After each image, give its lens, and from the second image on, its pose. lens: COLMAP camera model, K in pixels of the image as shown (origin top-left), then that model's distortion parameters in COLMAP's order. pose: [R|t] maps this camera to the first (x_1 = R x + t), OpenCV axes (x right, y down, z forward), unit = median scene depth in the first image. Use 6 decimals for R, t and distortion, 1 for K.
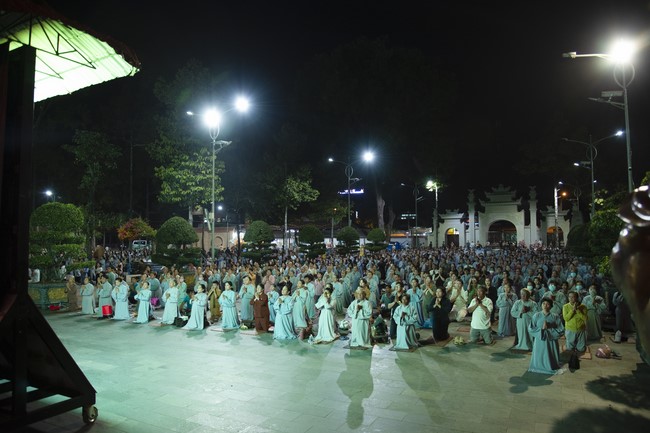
lens RADIAL K [[425.6, 0, 319.3], [0, 425.6, 214.9], [0, 0, 1]] dist [-0.103714, 0.039973]
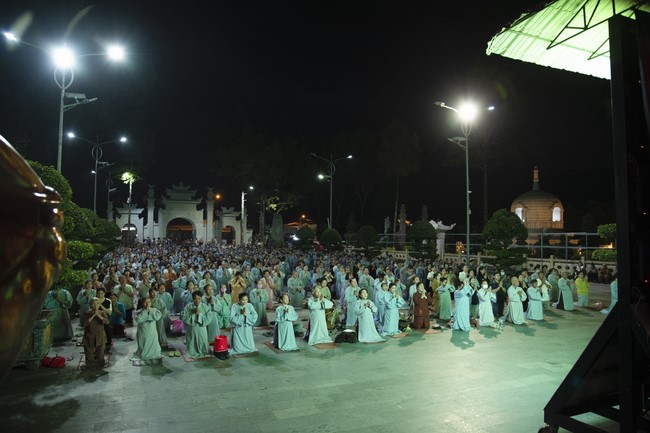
lens RADIAL K [[425.6, 0, 319.3], [0, 425.6, 214.9], [0, 0, 1]] dist [-0.103714, 0.039973]
pose [[0.682190, 0.052189, 0.729310, -0.122743], [-0.058473, 0.998149, -0.016731, 0.004504], [-0.728833, -0.031231, 0.683979, 0.060404]]
